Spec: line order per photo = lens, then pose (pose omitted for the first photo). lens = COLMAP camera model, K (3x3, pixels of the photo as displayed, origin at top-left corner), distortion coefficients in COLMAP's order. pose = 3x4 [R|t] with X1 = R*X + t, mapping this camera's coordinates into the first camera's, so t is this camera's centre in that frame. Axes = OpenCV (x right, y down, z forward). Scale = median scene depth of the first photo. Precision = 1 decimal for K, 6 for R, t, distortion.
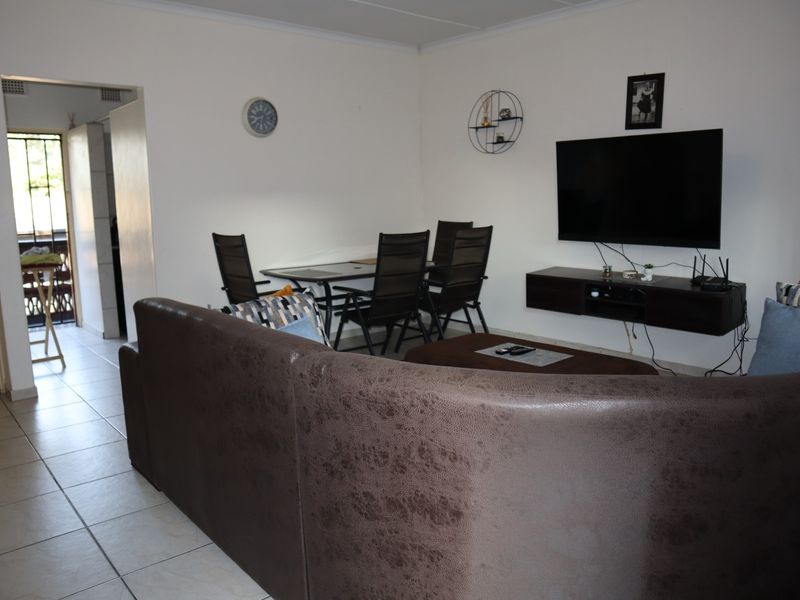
lens RADIAL K [[625.0, 0, 401.6], [0, 625.0, 301.8], [0, 0, 1]] dist [-0.123203, 0.079619]
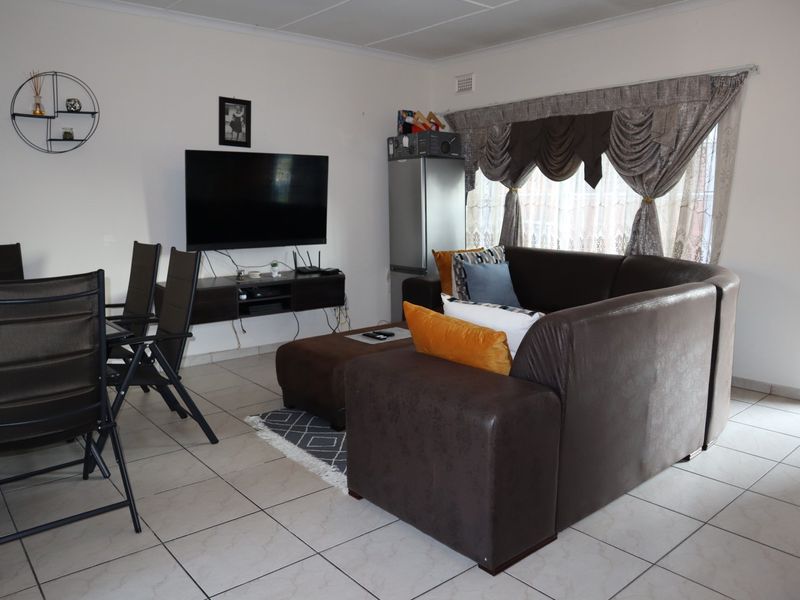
lens RADIAL K [[625.0, 0, 393.1], [0, 625.0, 300.7], [0, 0, 1]] dist [-0.123203, 0.079619]
pose [[0.010298, -0.139550, 0.990162, -0.765882], [0.165388, 0.976814, 0.135948, -0.111392], [-0.986175, 0.162360, 0.033139, 0.721004]]
